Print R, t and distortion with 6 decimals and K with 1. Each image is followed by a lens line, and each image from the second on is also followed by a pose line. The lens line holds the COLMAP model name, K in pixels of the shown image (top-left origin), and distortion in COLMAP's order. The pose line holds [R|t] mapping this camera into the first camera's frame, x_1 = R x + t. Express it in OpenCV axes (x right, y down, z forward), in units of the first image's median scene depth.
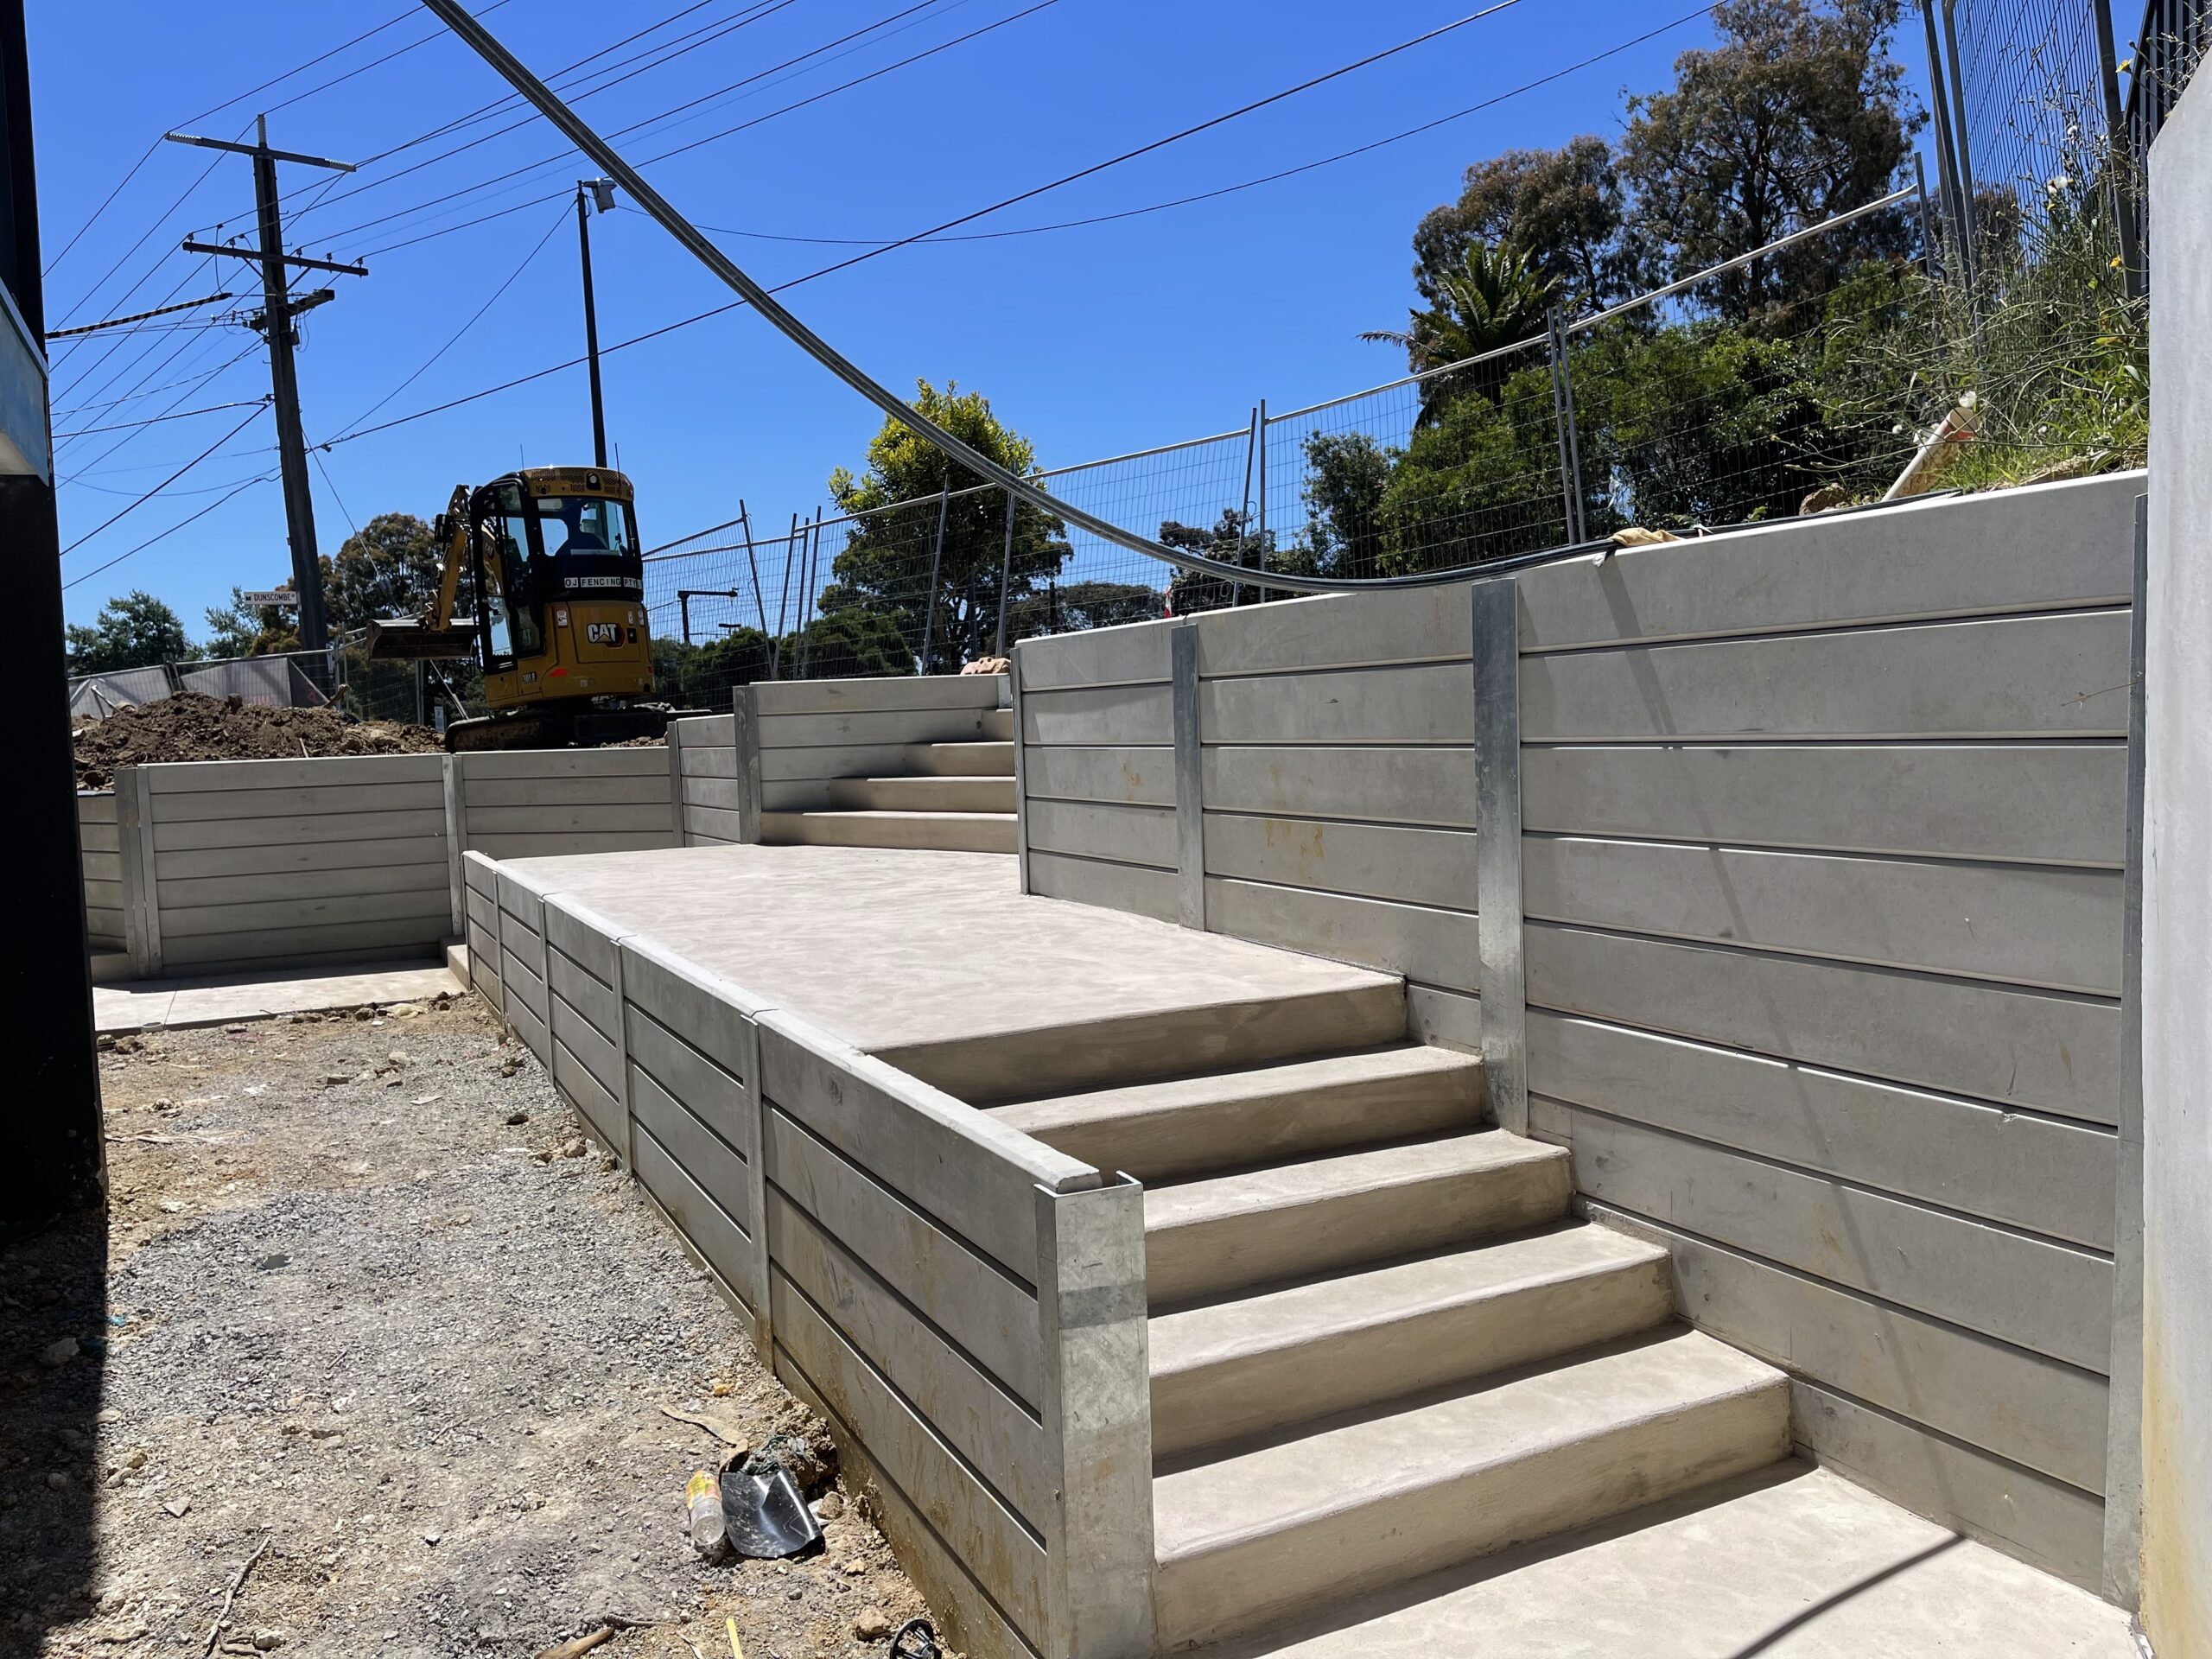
lens RADIAL K [[1678.5, 0, 1106.0], [0, 1678.5, 829.5], [0, 0, 1]] dist [0.067062, -0.077330]
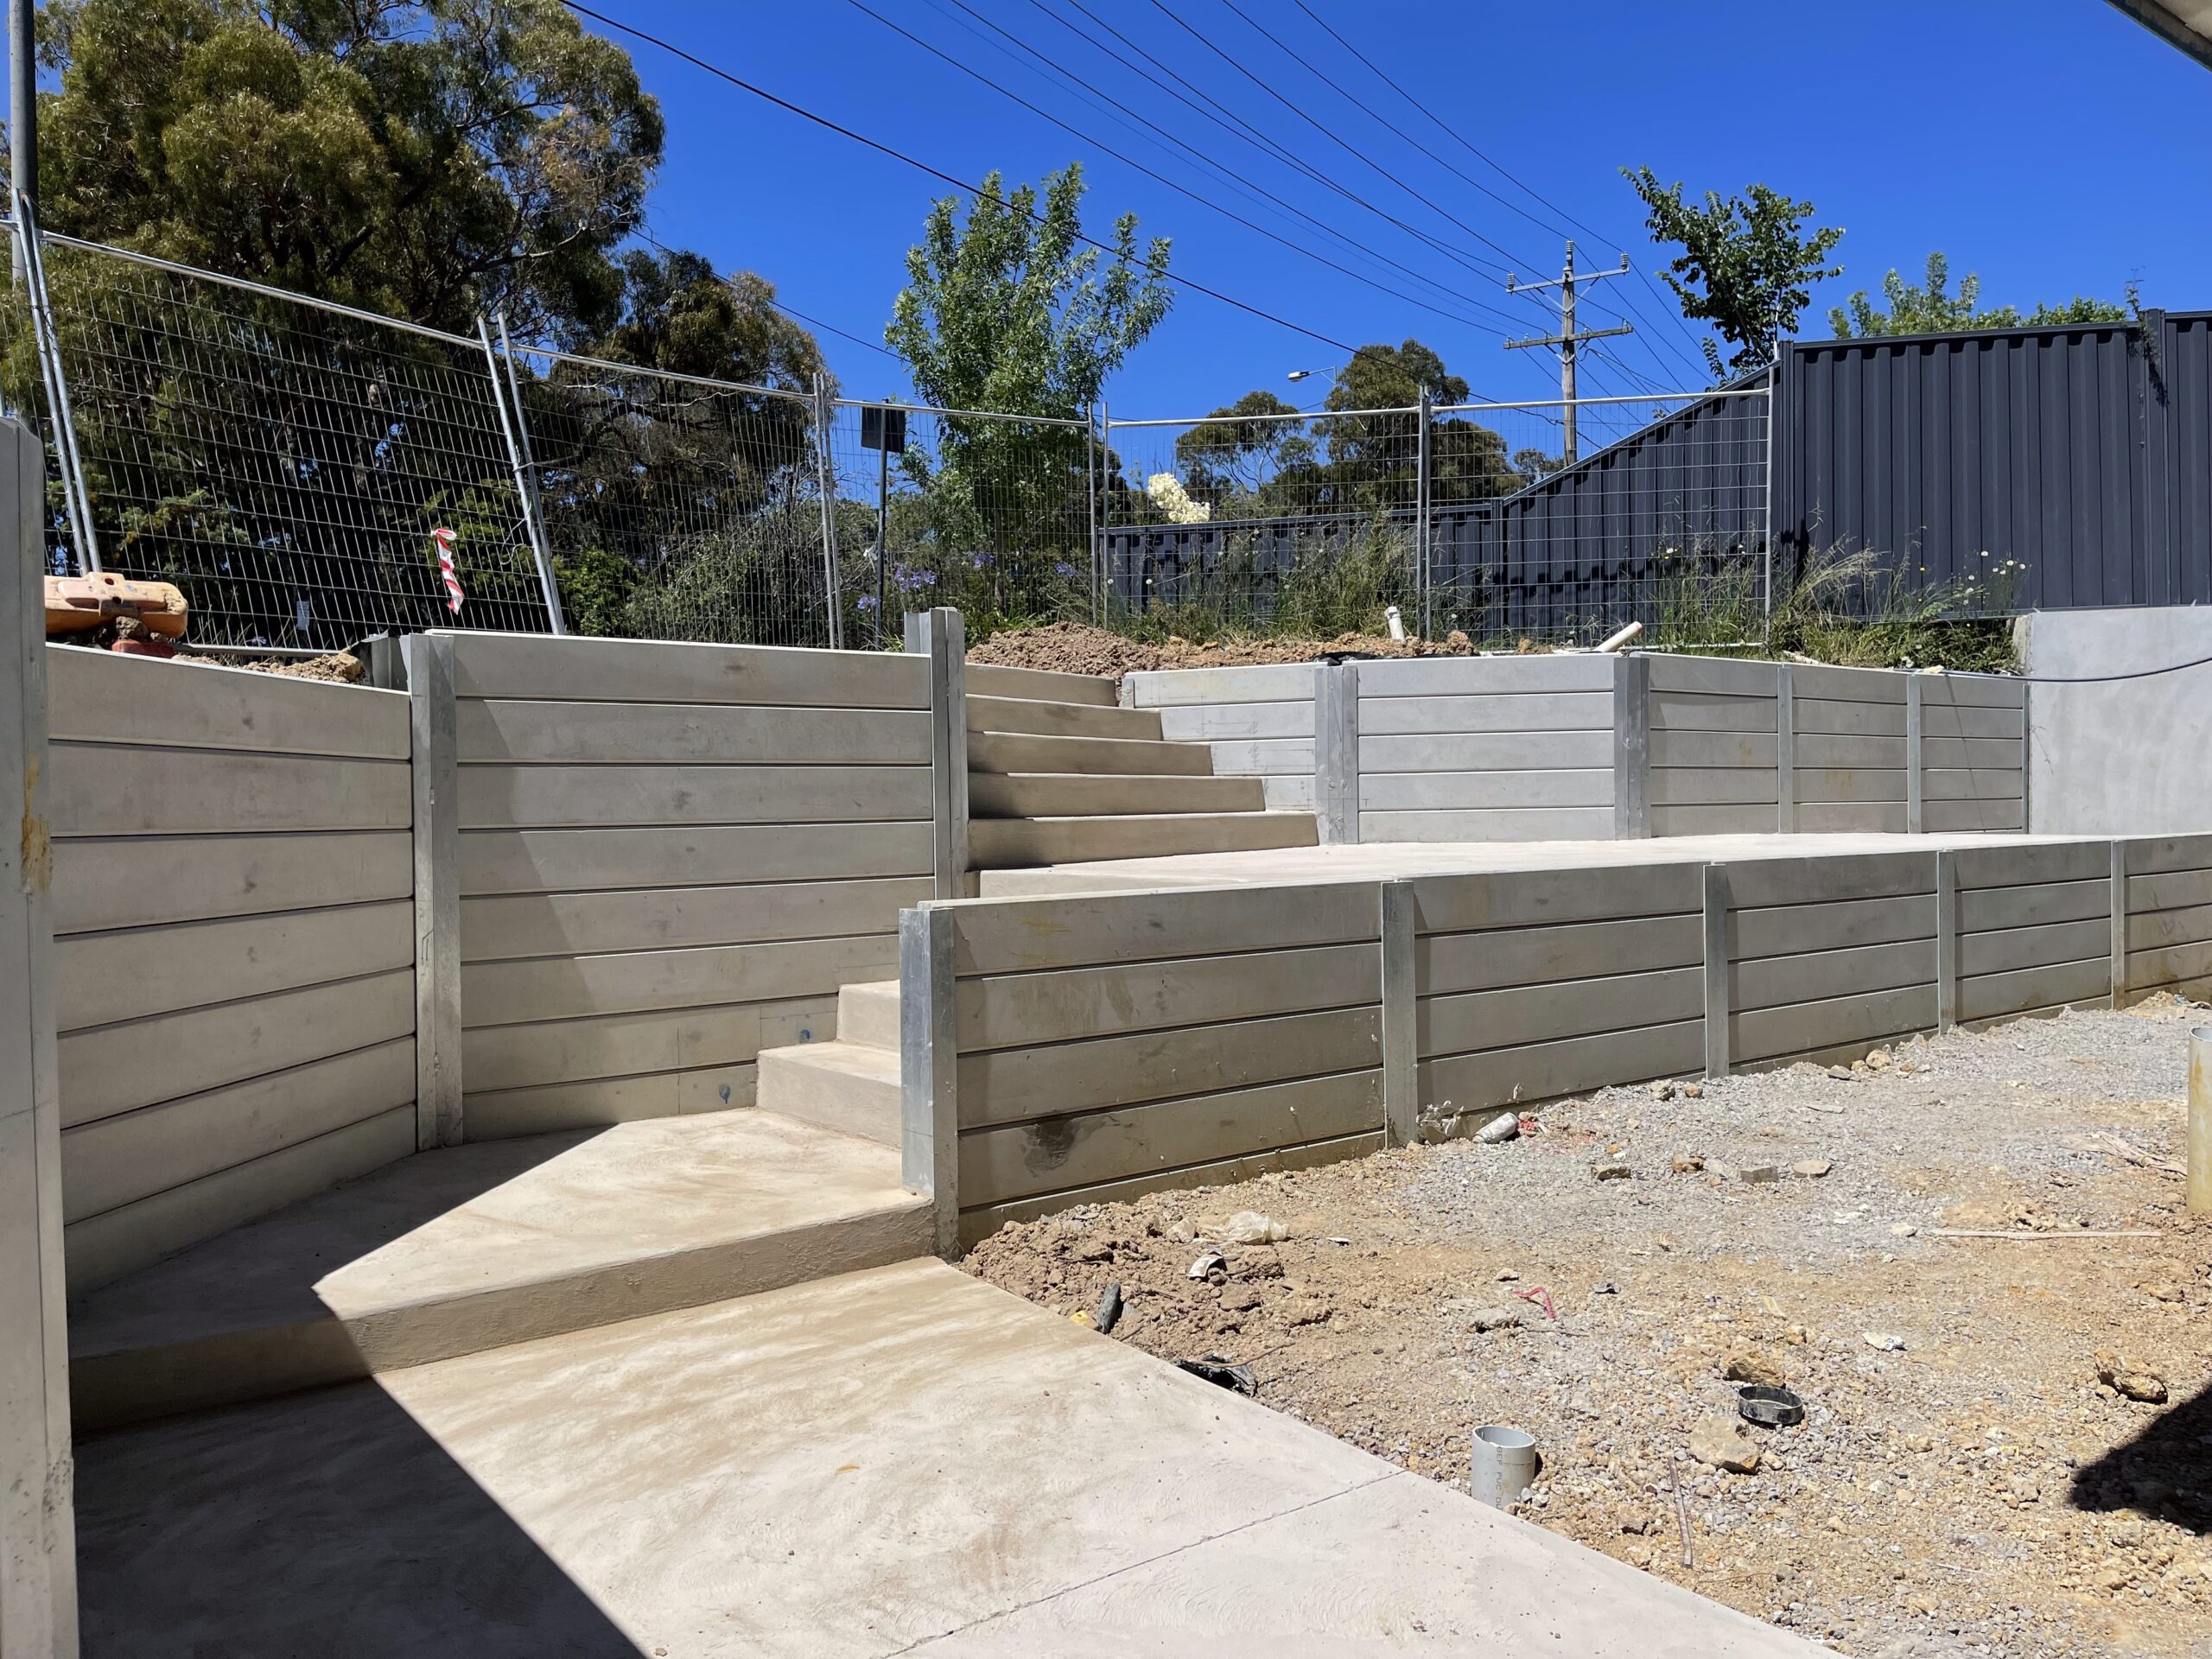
lens RADIAL K [[1678.5, 0, 1106.0], [0, 1678.5, 829.5], [0, 0, 1]] dist [0.067062, -0.077330]
pose [[-0.205586, 0.025260, 0.978313, -1.497144], [0.086866, 0.996192, -0.007468, 0.004127], [-0.974776, 0.083447, -0.206997, 1.980487]]
